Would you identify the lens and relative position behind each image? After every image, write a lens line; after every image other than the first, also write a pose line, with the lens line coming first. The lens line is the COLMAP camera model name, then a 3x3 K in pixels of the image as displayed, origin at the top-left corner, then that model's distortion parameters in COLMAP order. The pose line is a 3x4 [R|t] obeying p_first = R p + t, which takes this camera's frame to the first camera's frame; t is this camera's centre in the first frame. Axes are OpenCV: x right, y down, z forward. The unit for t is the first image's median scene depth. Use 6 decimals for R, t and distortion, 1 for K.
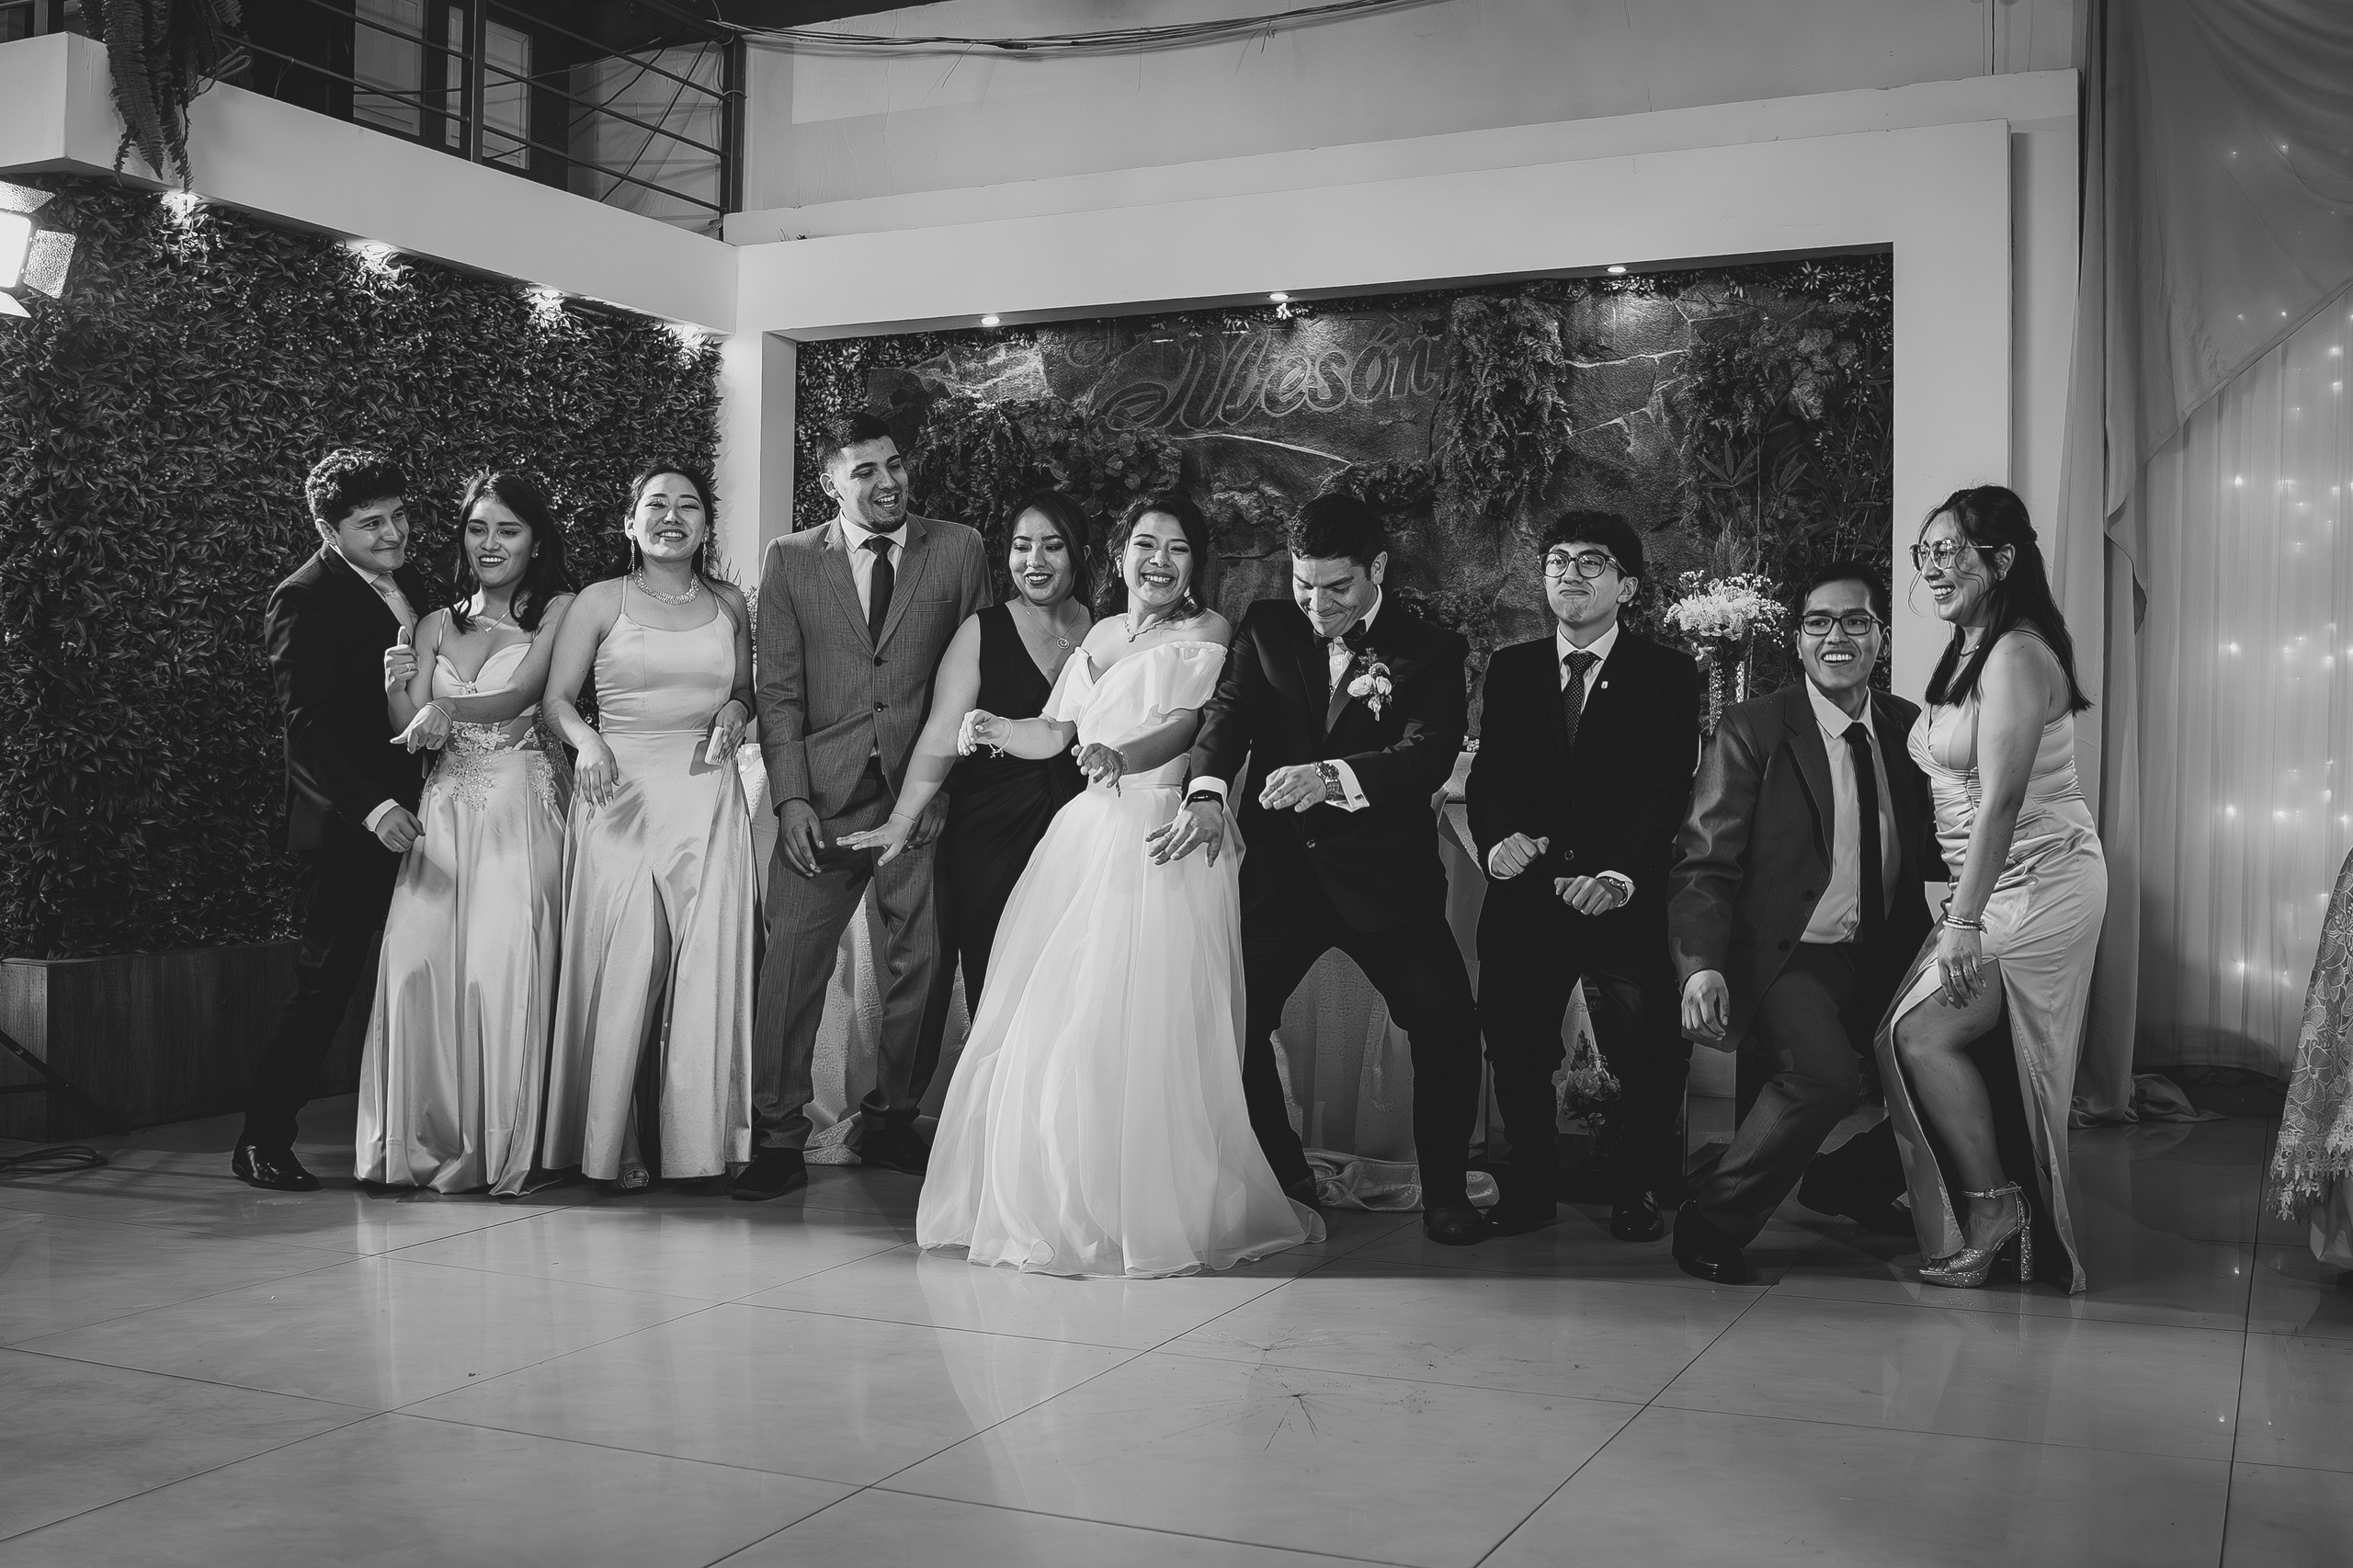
lens RADIAL K [[2368.0, 0, 1278.9], [0, 2368.0, 722.4], [0, 0, 1]] dist [-0.083816, 0.000000]
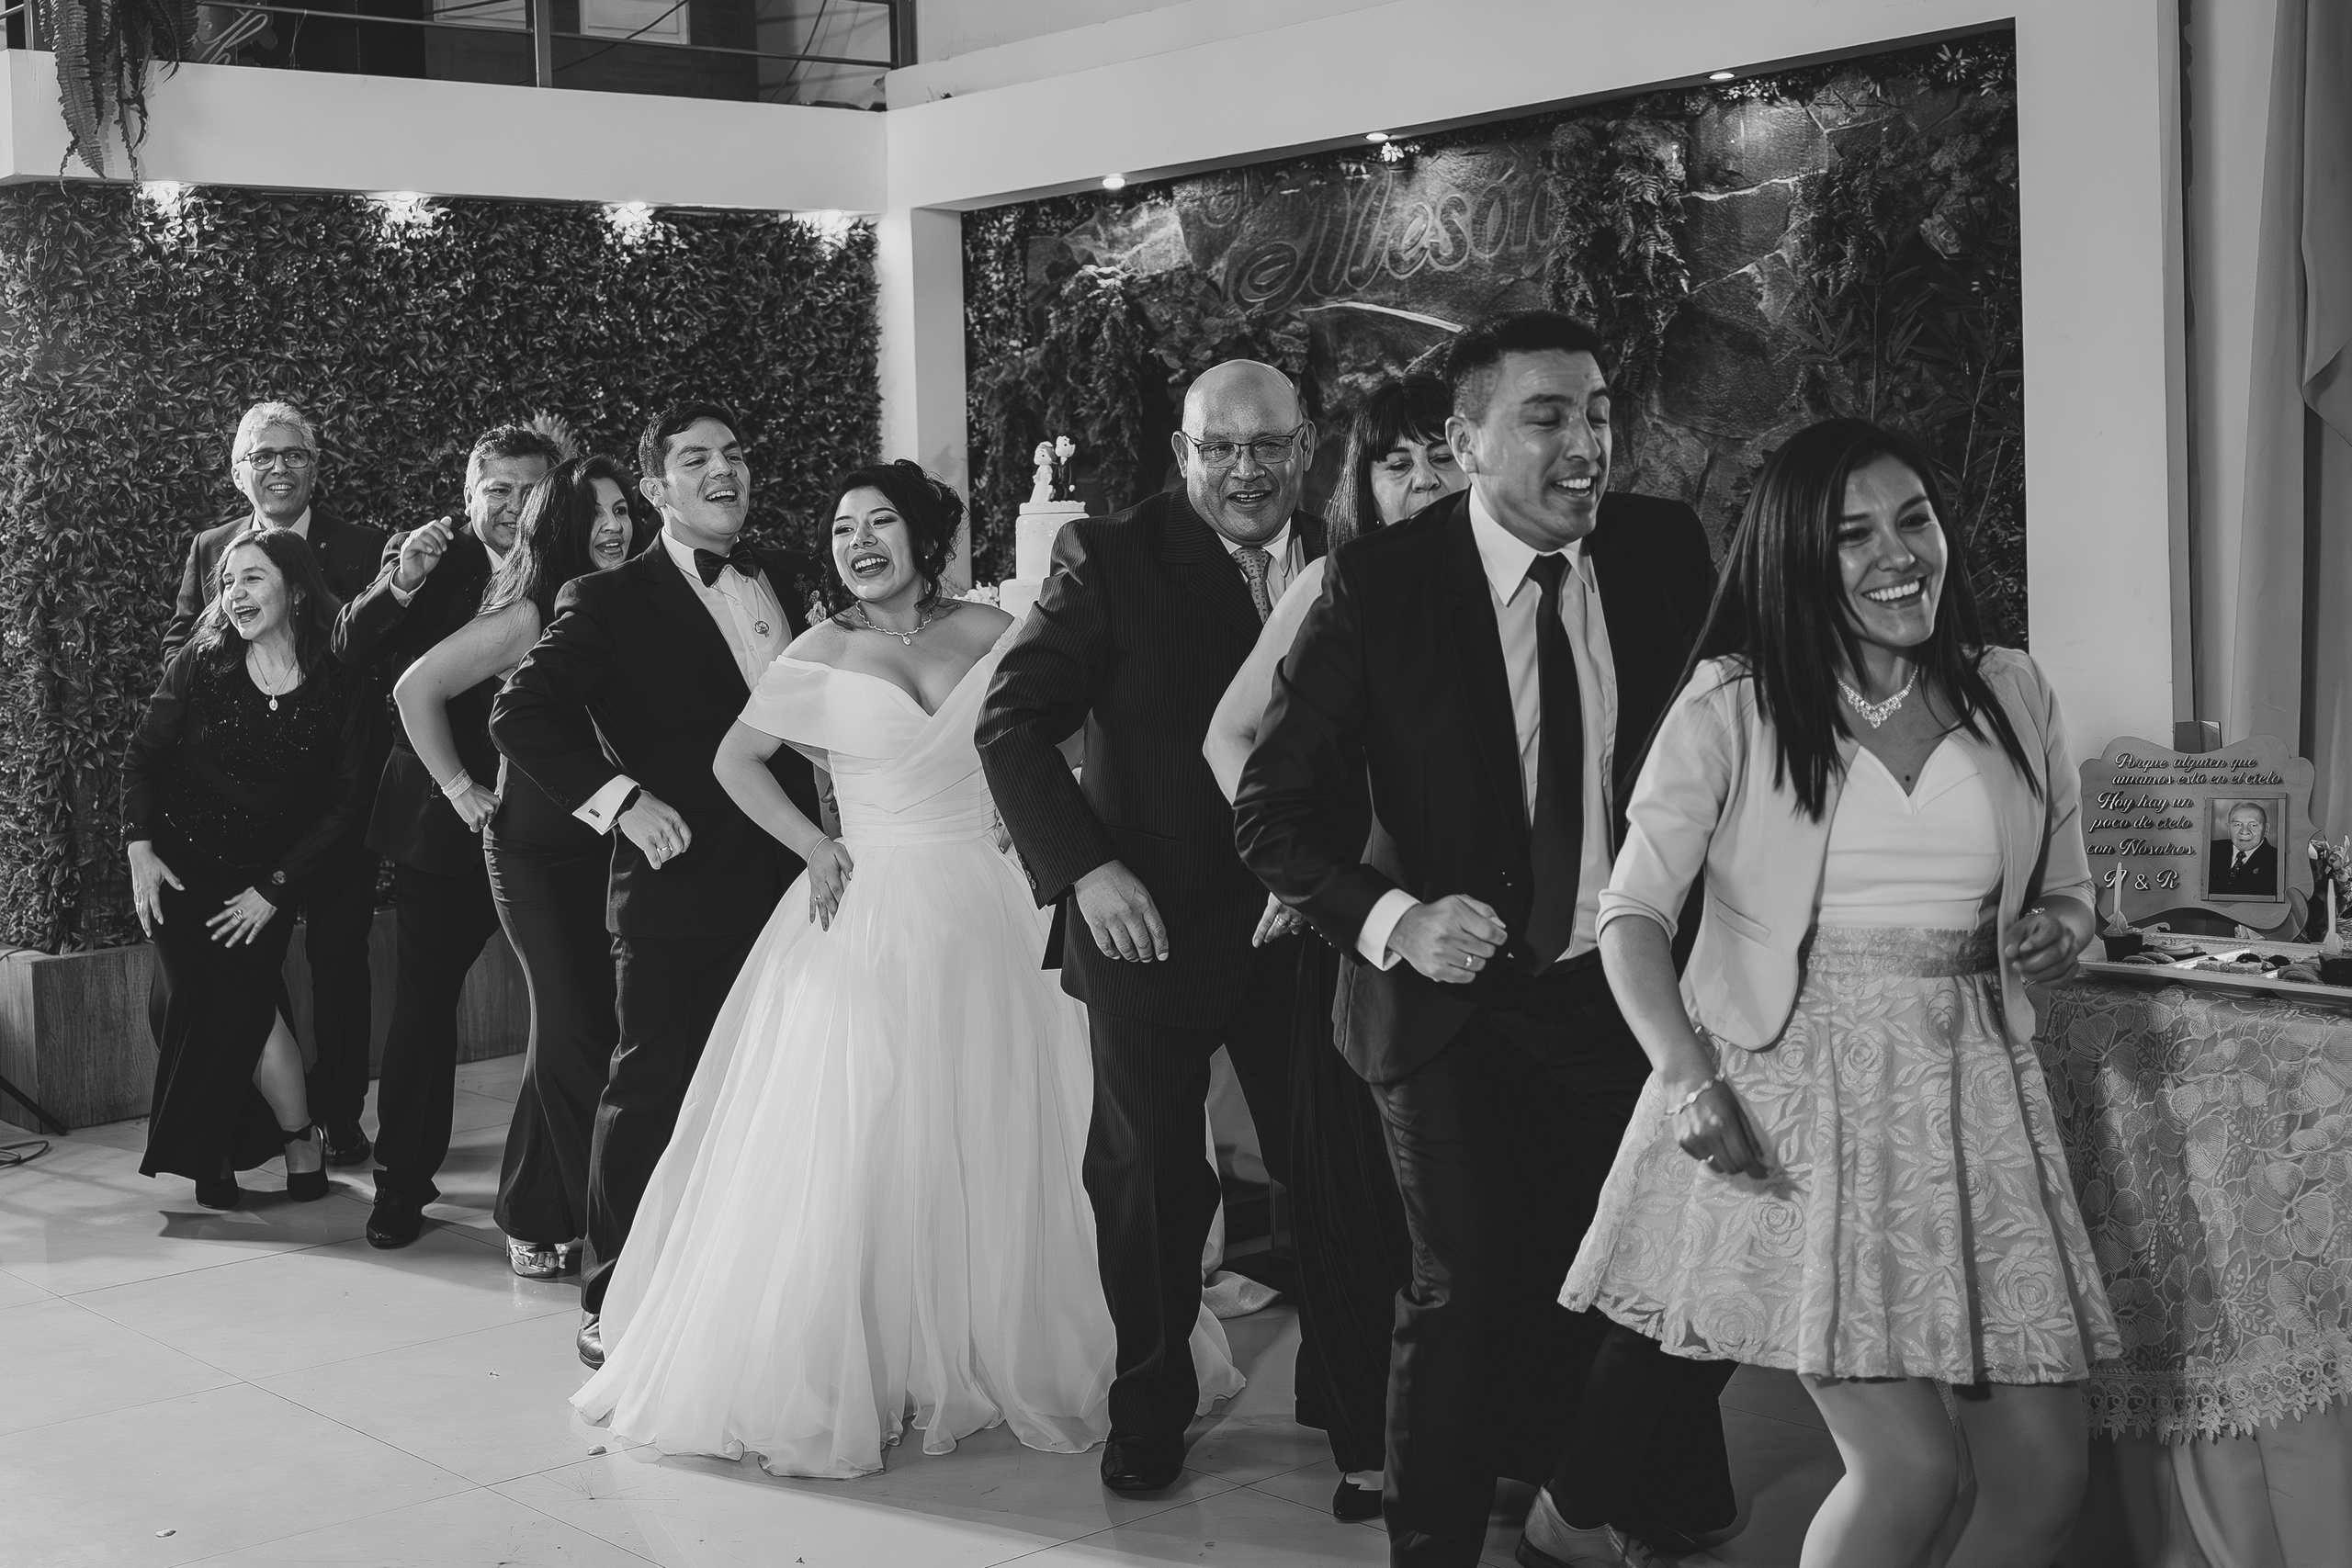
lens RADIAL K [[2923.5, 0, 984.8], [0, 2923.5, 611.8], [0, 0, 1]] dist [-0.024761, 0.000000]
pose [[0.887133, -0.024941, -0.460839, 0.356117], [0.048327, 0.998069, 0.039014, -0.064306], [0.458977, -0.056882, 0.886626, 0.031526]]
